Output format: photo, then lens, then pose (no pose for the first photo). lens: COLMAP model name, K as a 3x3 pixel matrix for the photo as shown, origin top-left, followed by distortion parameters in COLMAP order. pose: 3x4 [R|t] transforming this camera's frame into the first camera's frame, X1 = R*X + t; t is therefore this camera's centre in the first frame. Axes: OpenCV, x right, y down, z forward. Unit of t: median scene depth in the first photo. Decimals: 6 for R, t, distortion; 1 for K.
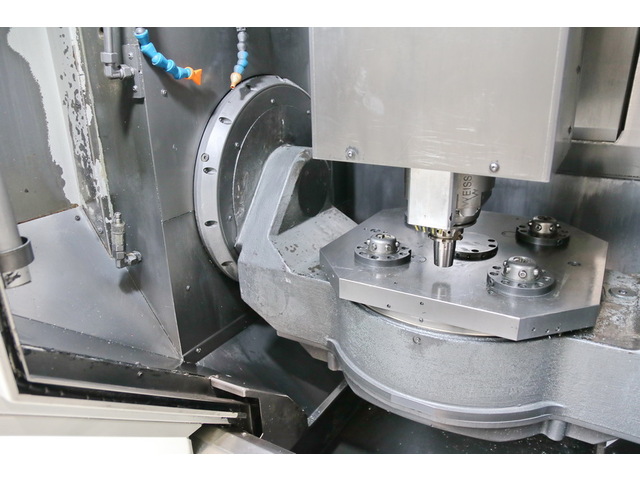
lens RADIAL K [[505.7, 0, 323.1], [0, 505.7, 251.0], [0, 0, 1]] dist [-0.117282, 0.098092]
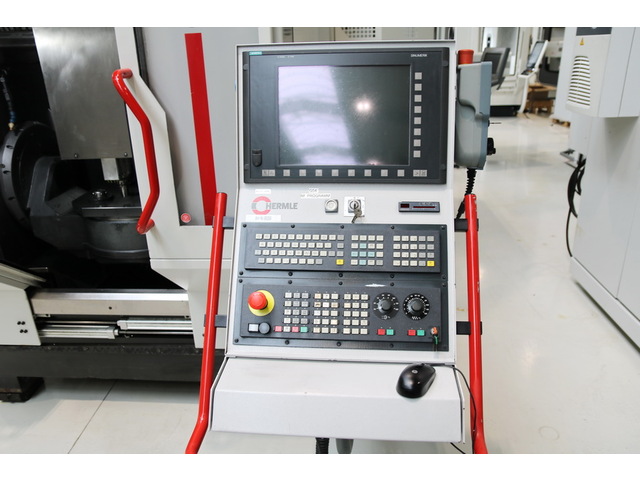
lens RADIAL K [[505.7, 0, 323.1], [0, 505.7, 251.0], [0, 0, 1]] dist [-0.117282, 0.098092]
pose [[0.884009, -0.178797, 0.431926, -0.004732], [0.176809, 0.983210, 0.045132, 0.284867], [-0.432743, 0.036471, 0.900779, -1.302568]]
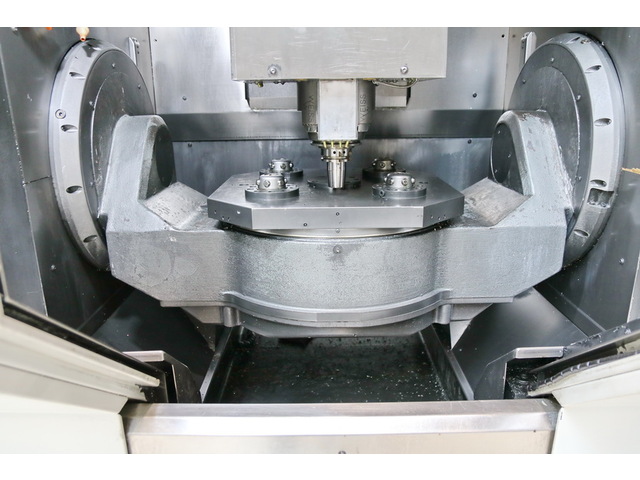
lens RADIAL K [[505.7, 0, 323.1], [0, 505.7, 251.0], [0, 0, 1]] dist [-0.117282, 0.098092]
pose [[0.855360, -0.137048, 0.499577, -0.296878], [0.183411, 0.982023, -0.044633, 0.171131], [-0.484479, 0.129805, 0.865119, 0.052483]]
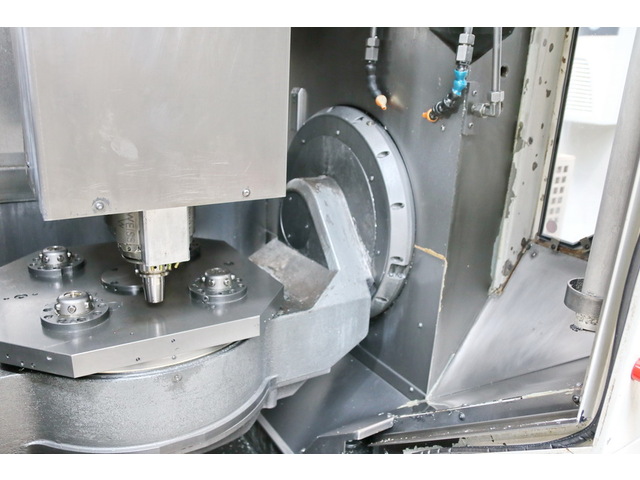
lens RADIAL K [[530.2, 0, 317.7], [0, 530.2, 255.9], [0, 0, 1]] dist [-0.115375, 0.106118]
pose [[0.463023, -0.250109, 0.850327, -0.382642], [0.278769, 0.951770, 0.128150, -0.080987], [-0.841367, 0.177708, 0.510414, 0.153753]]
